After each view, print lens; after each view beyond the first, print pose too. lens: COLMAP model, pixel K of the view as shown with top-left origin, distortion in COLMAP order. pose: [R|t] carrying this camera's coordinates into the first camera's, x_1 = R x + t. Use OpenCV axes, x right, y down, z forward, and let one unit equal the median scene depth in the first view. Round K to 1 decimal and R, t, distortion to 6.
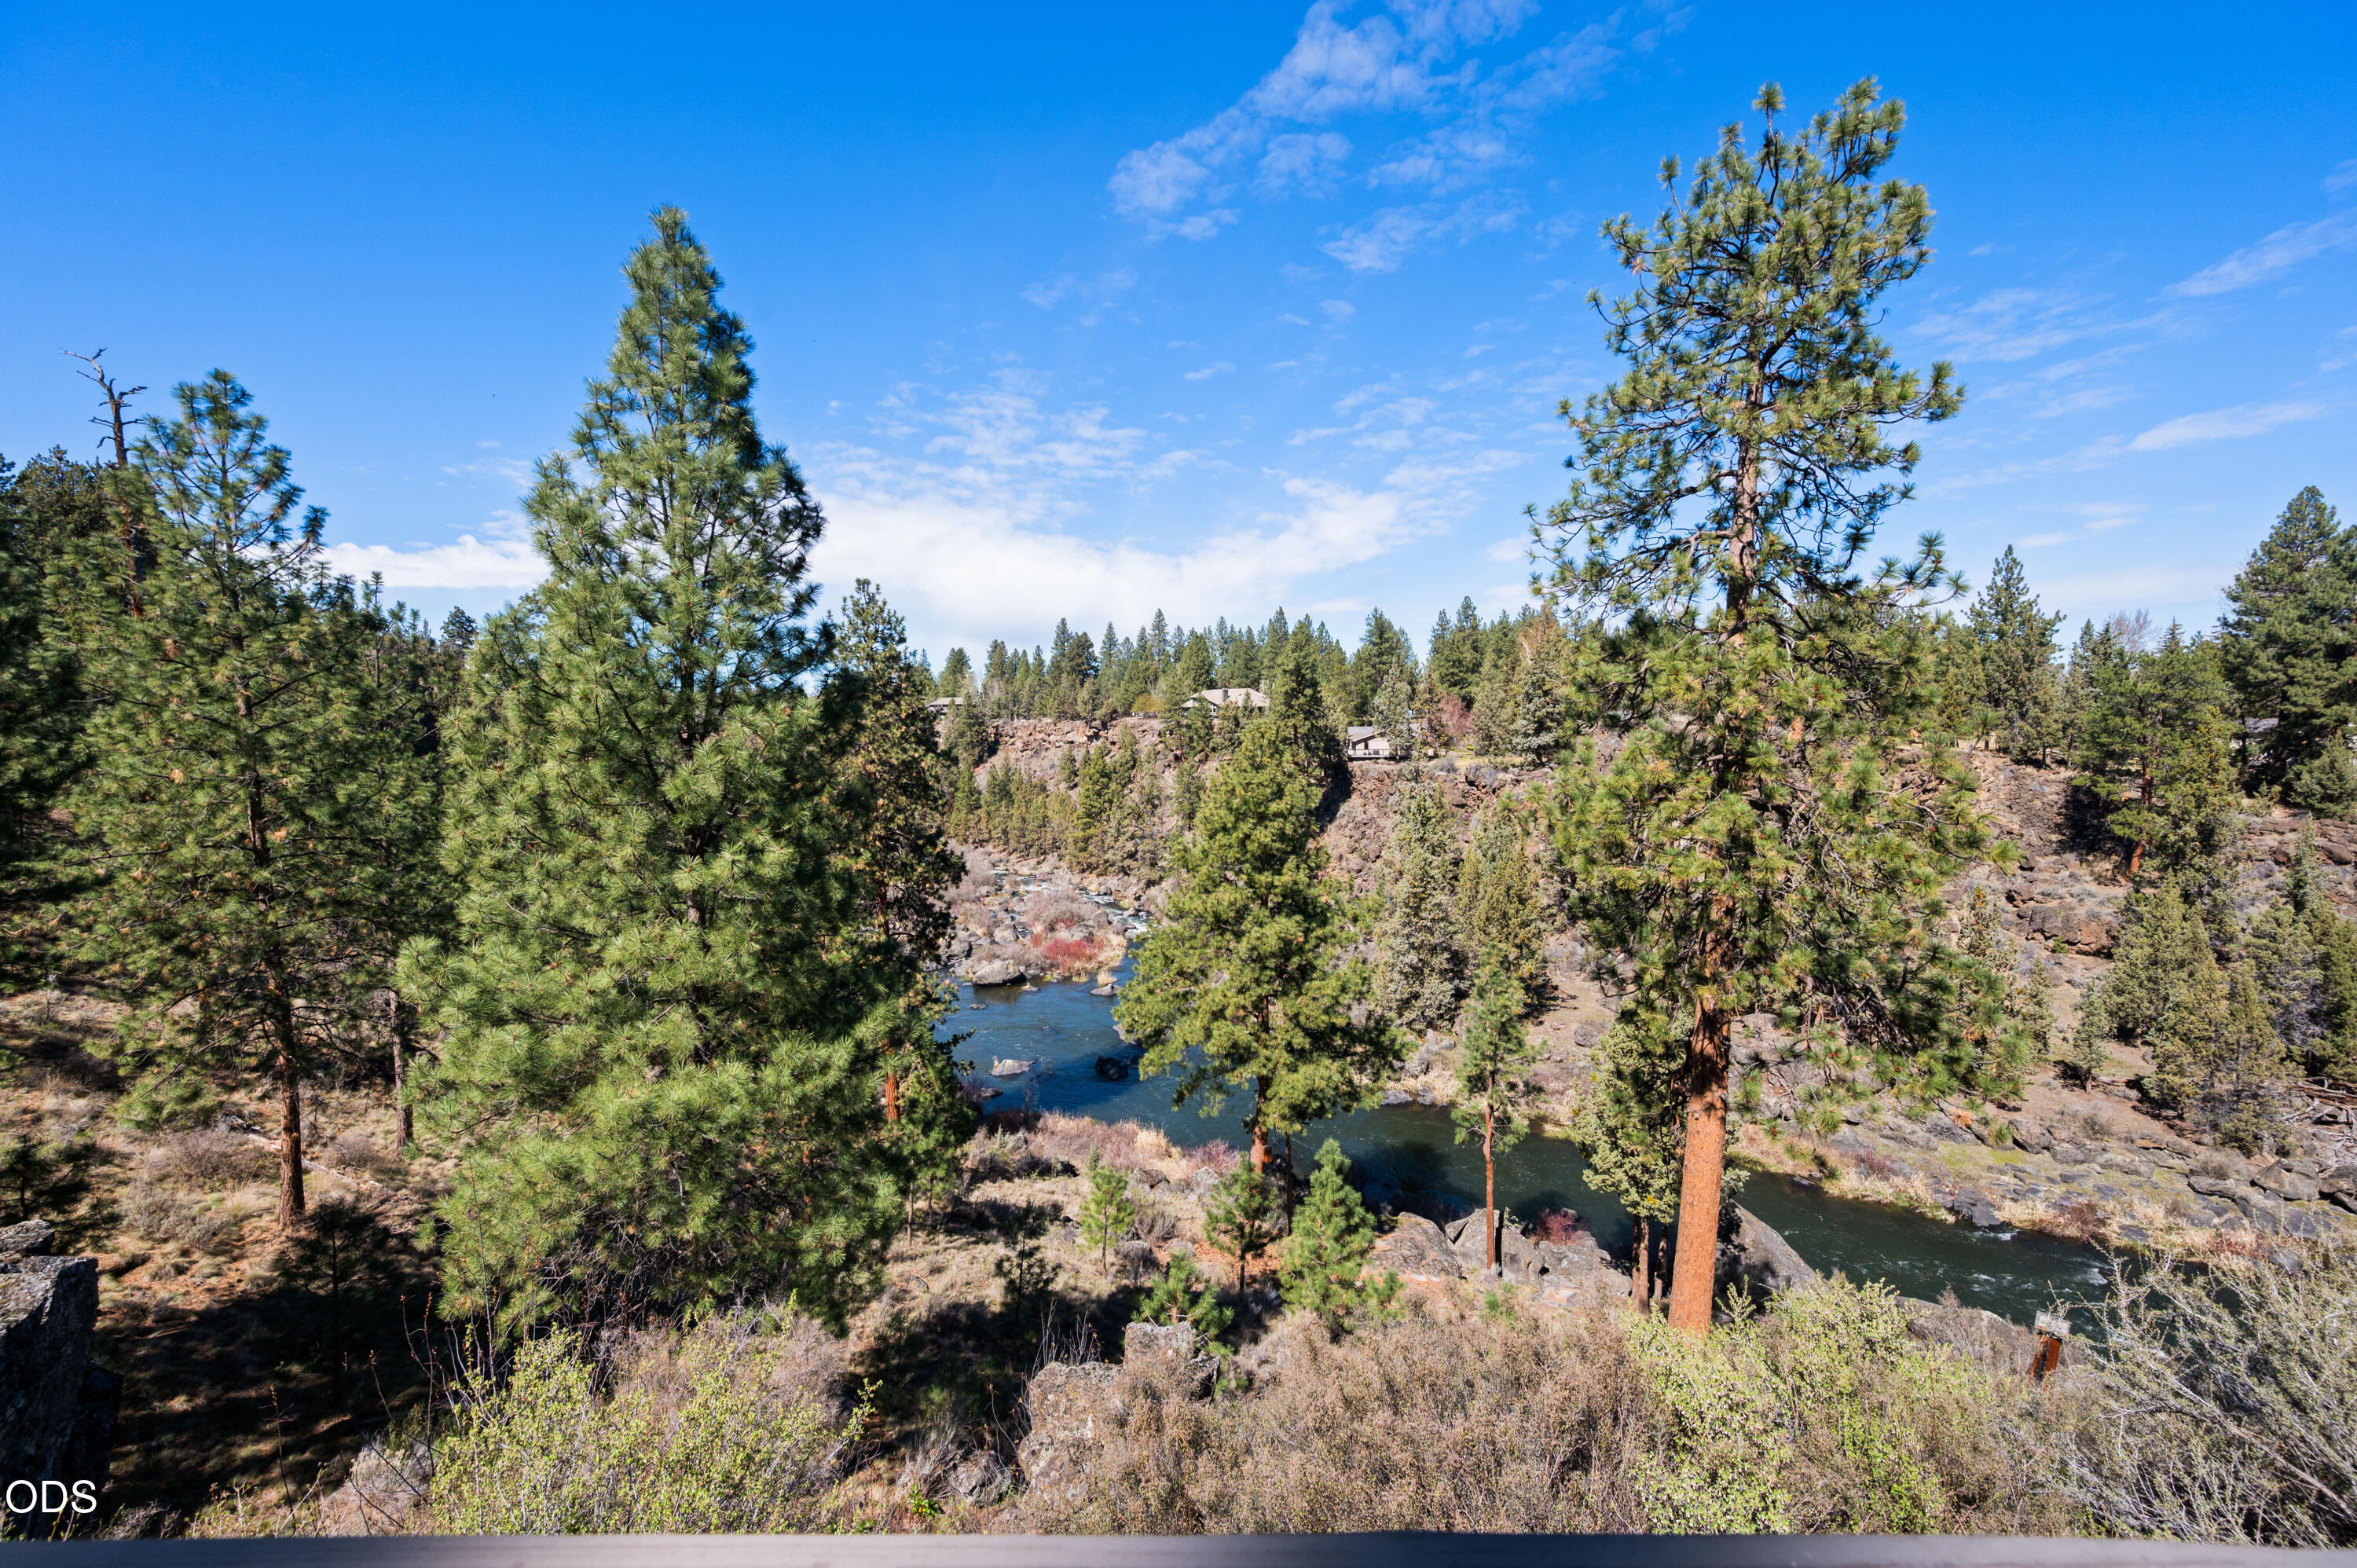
lens RADIAL K [[922.3, 0, 1178.5], [0, 922.3, 784.0], [0, 0, 1]] dist [-0.001147, -0.000178]
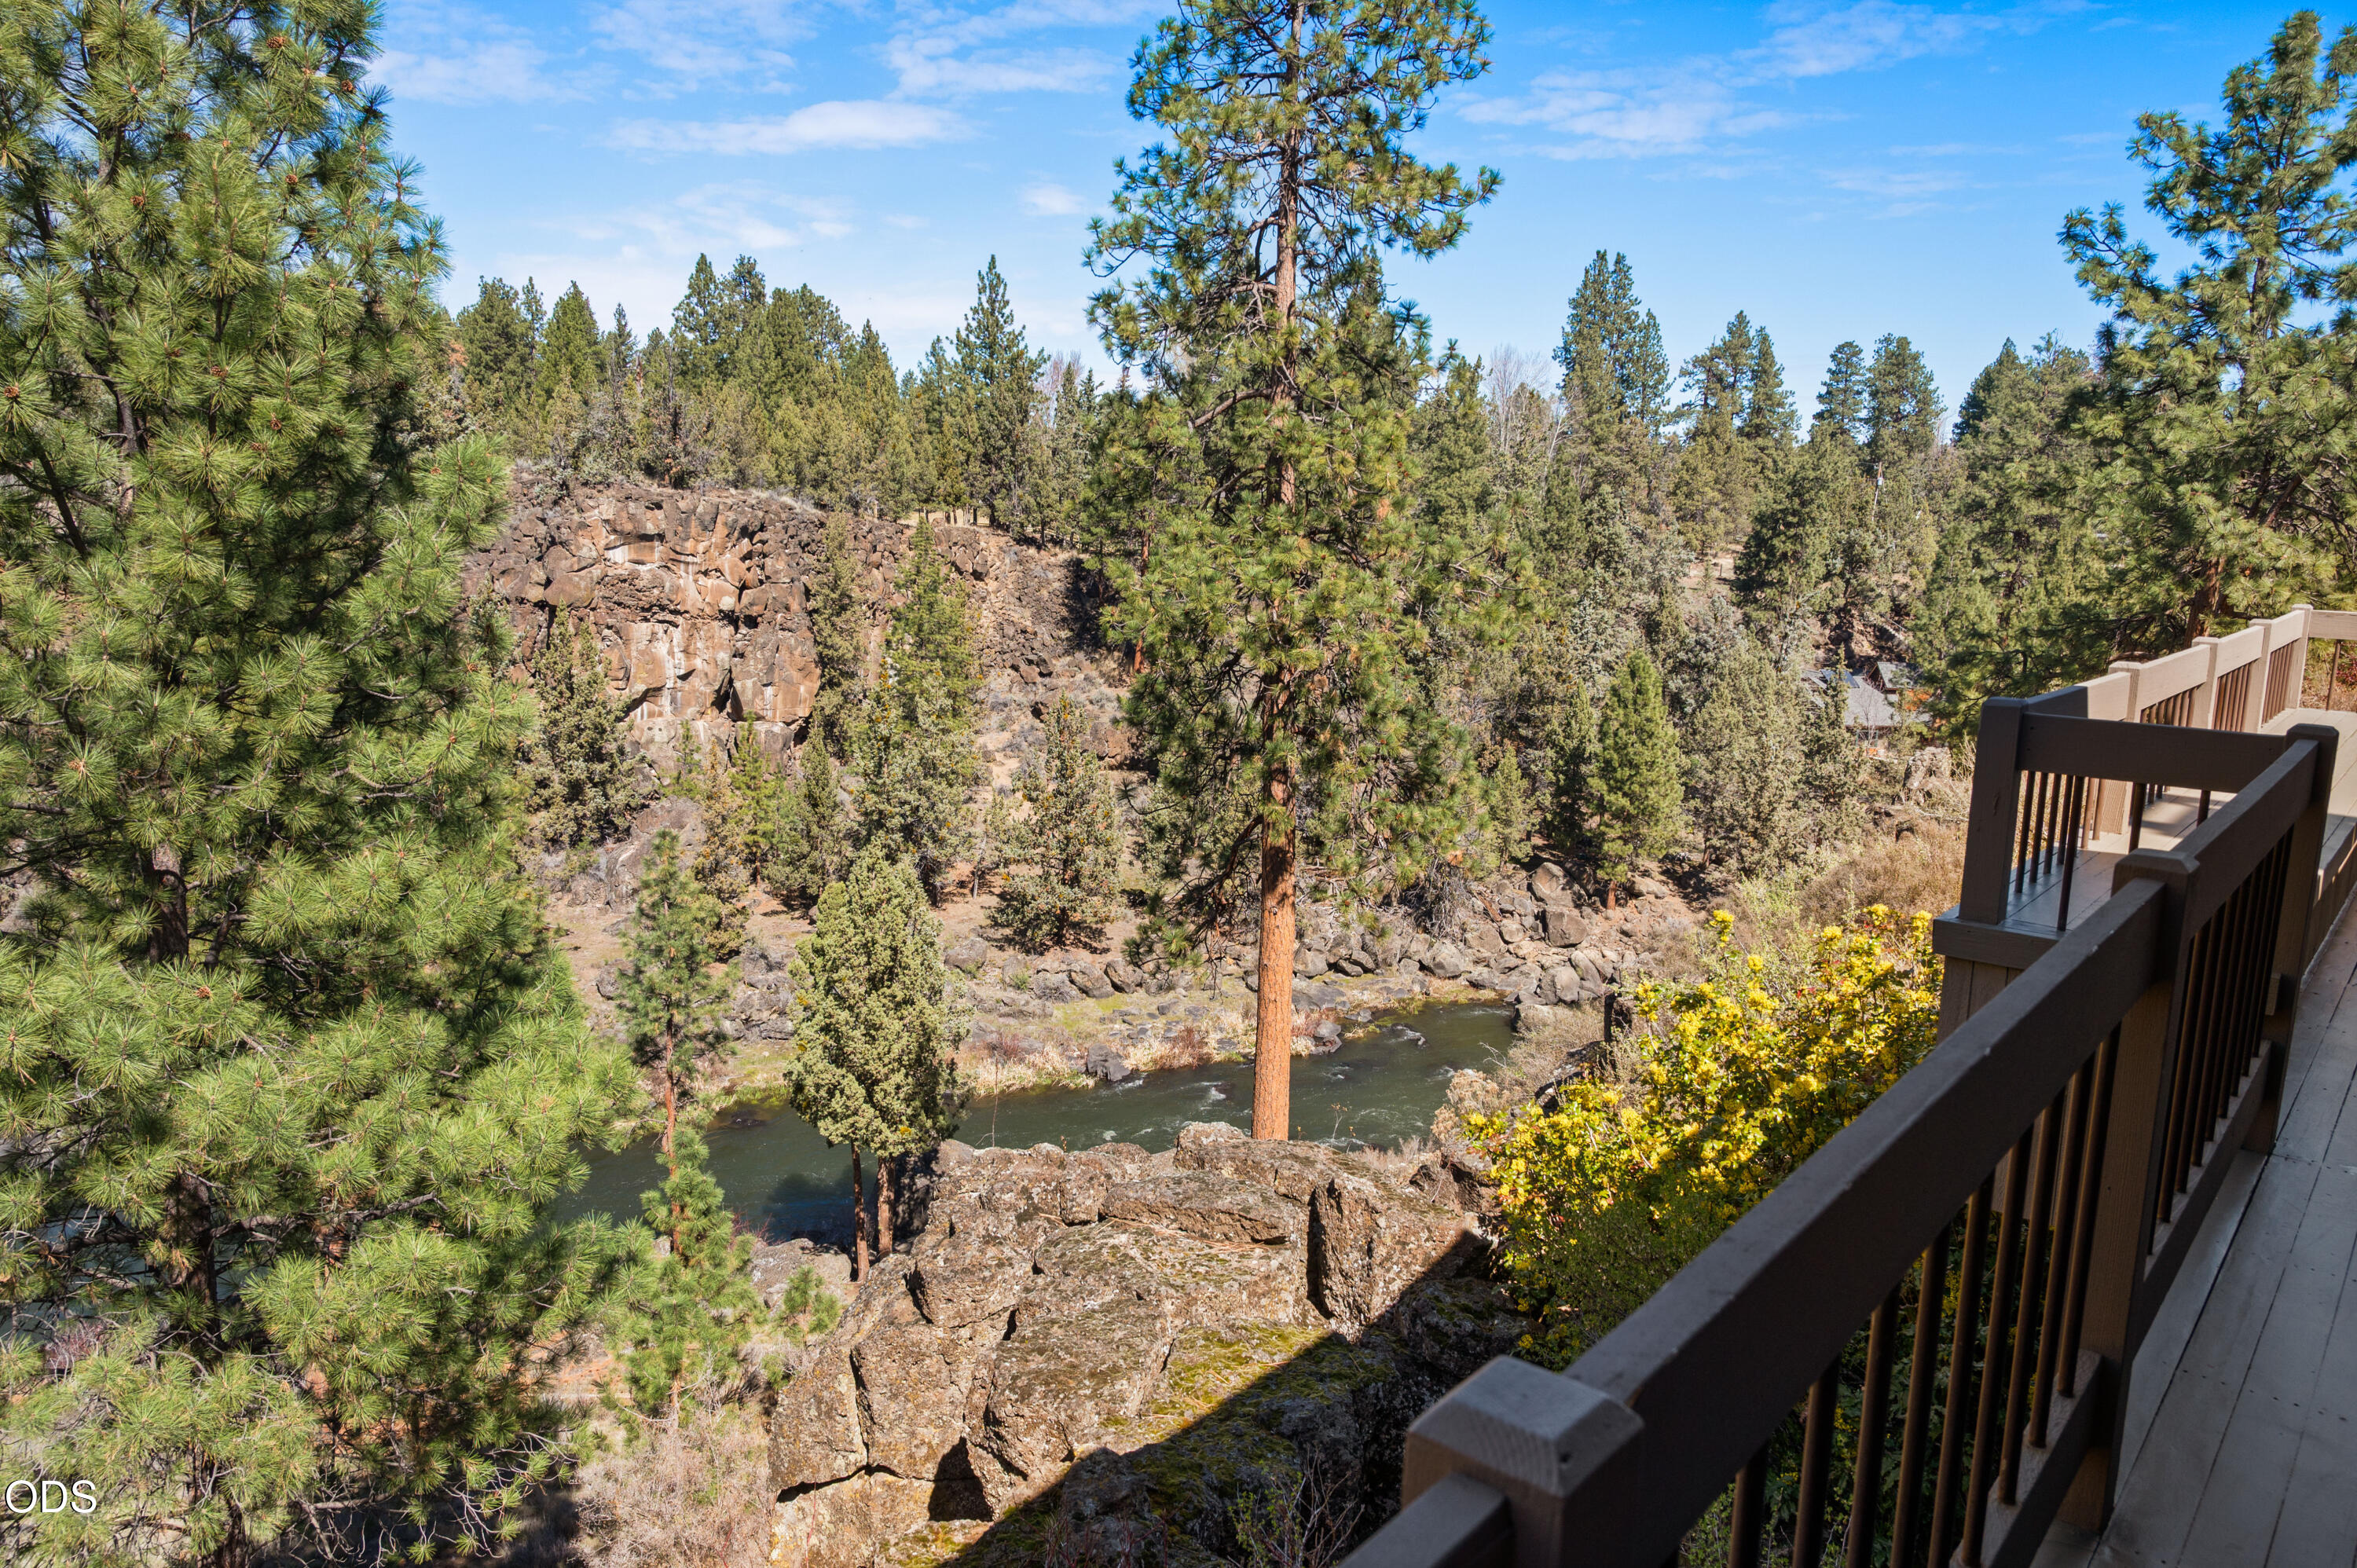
lens RADIAL K [[1642.7, 0, 1178.5], [0, 1642.7, 784.0], [0, 0, 1]] dist [-0.006074, 0.000857]
pose [[0.626900, -0.122072, 0.769477, -0.134204], [0.030627, 0.990747, 0.132222, 0.000055], [-0.778498, -0.059323, 0.624837, 0.002285]]
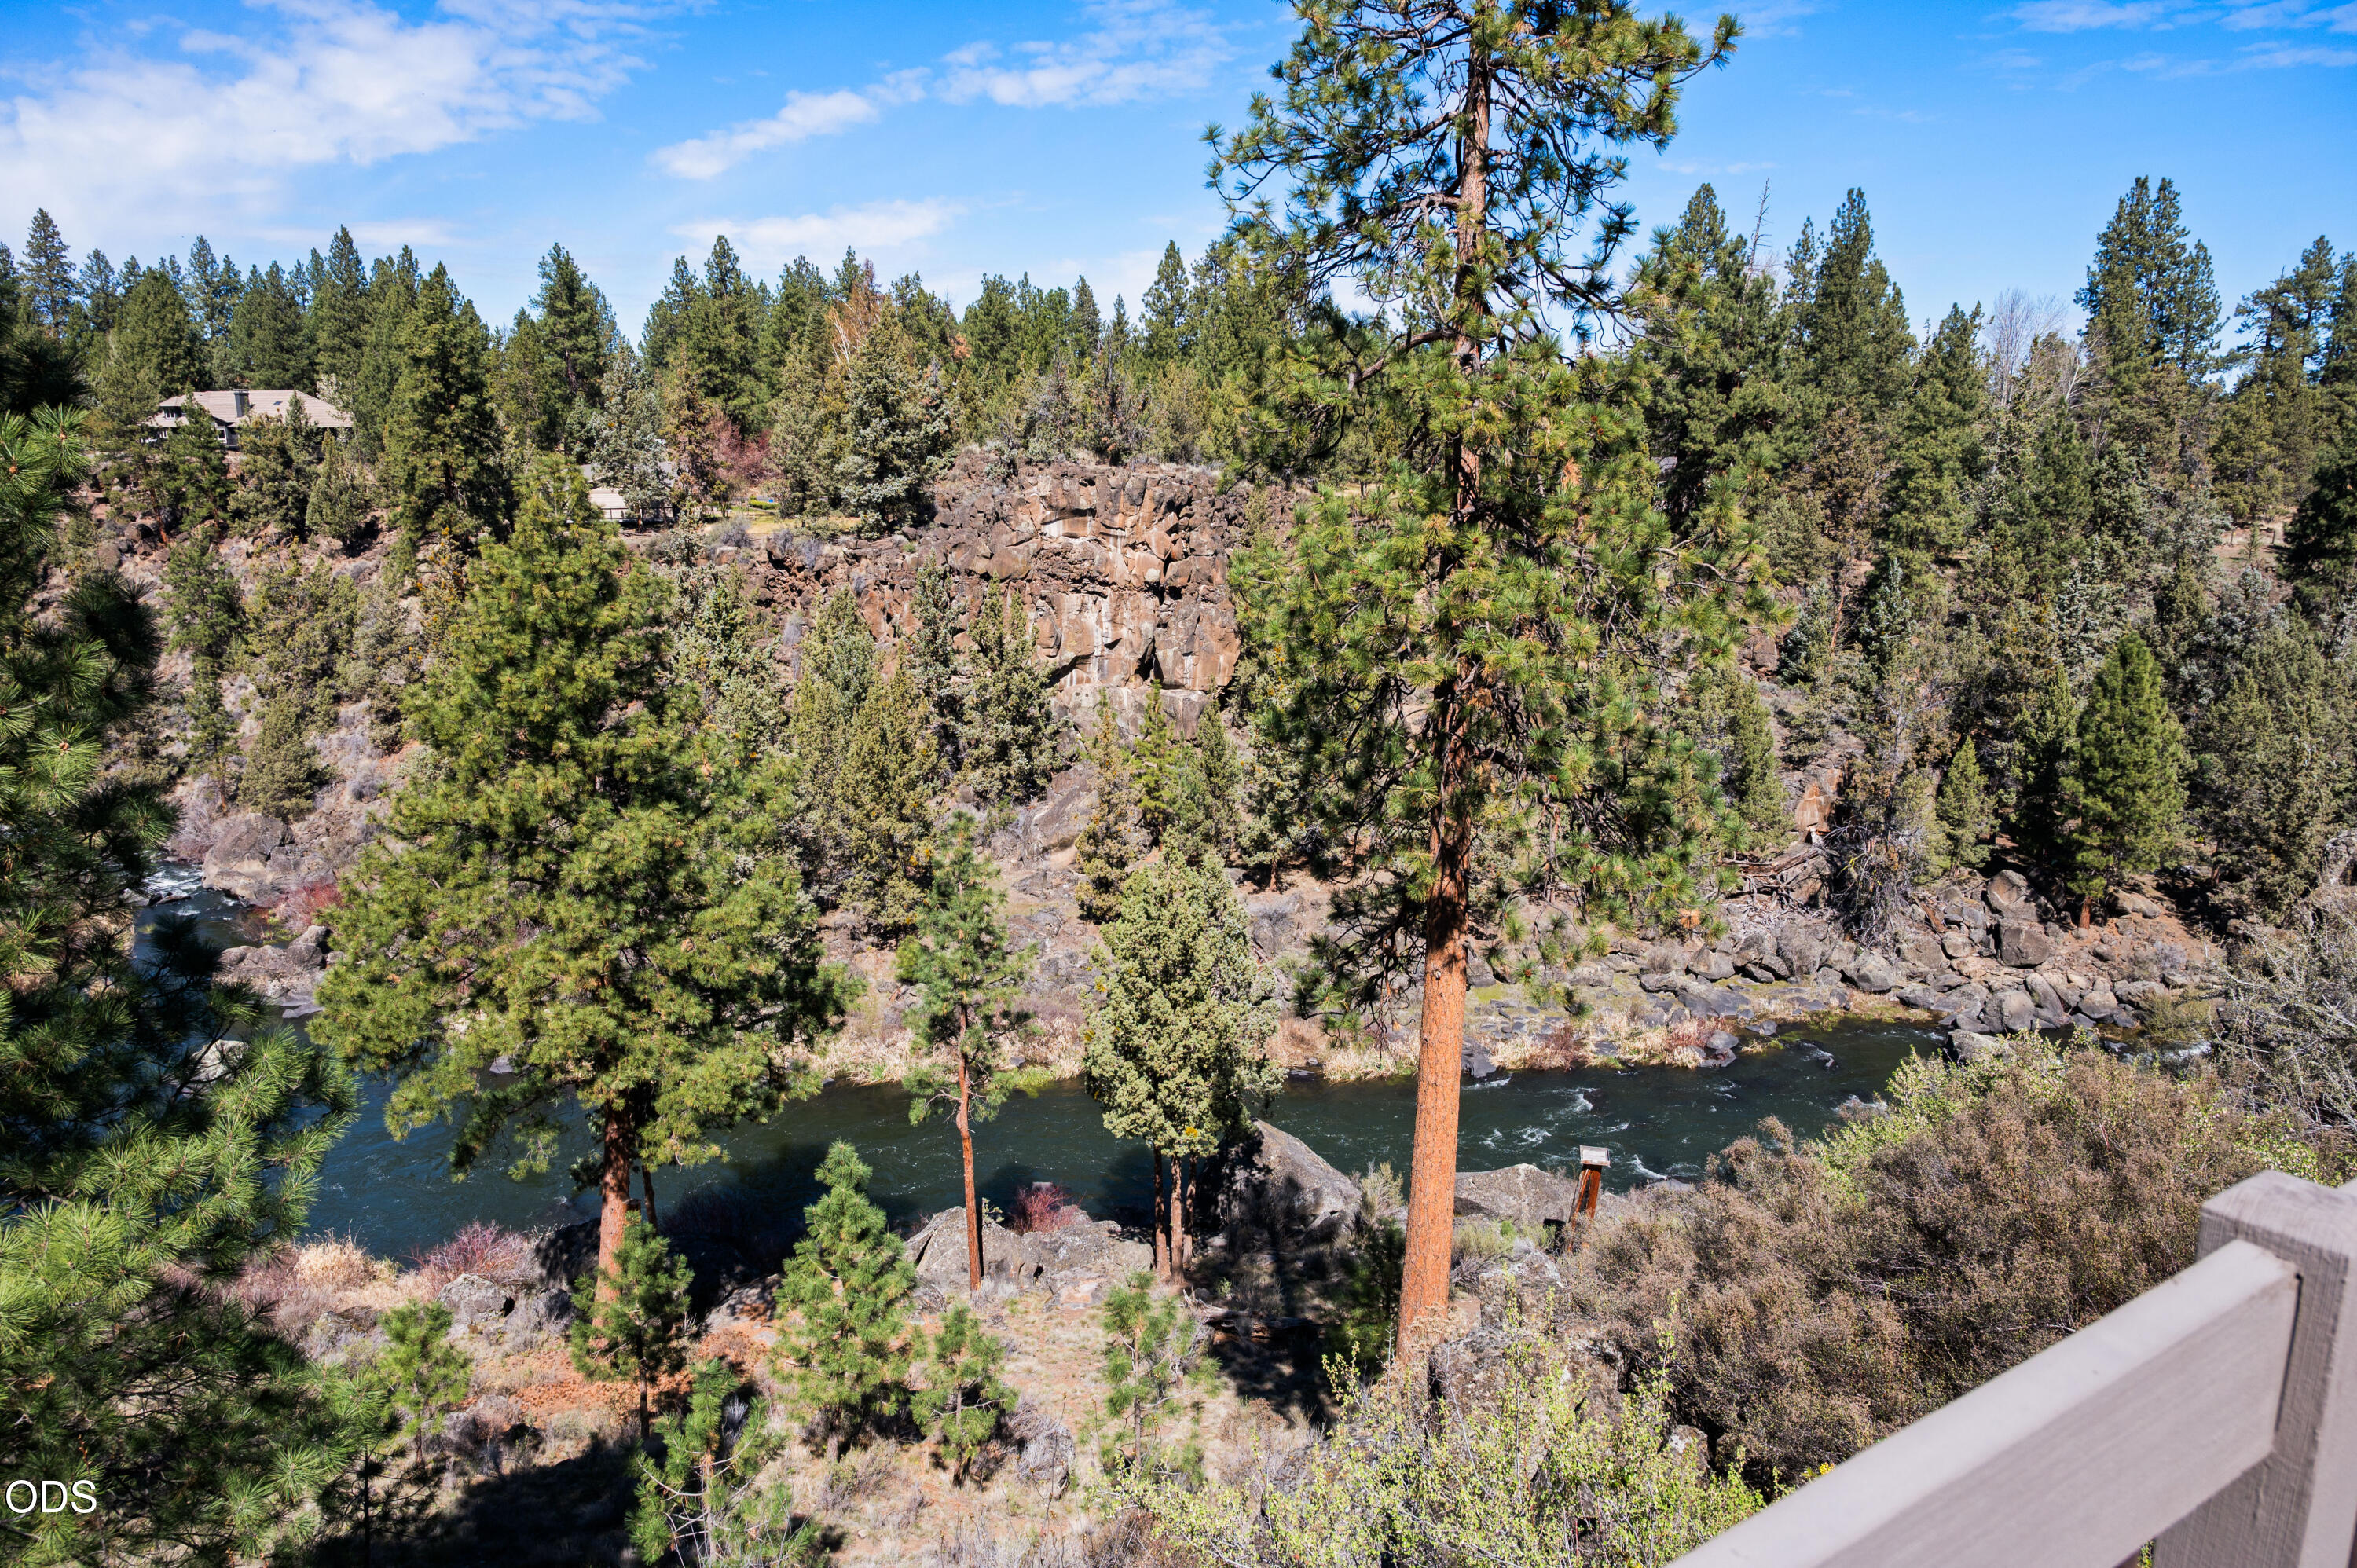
lens RADIAL K [[1568.3, 0, 1178.5], [0, 1568.3, 784.0], [0, 0, 1]] dist [-0.001766, 0.000961]
pose [[0.828191, -0.111640, 0.549214, -0.055761], [0.035328, 0.988410, 0.147643, -0.000737], [-0.559331, -0.102874, 0.822536, 0.007256]]
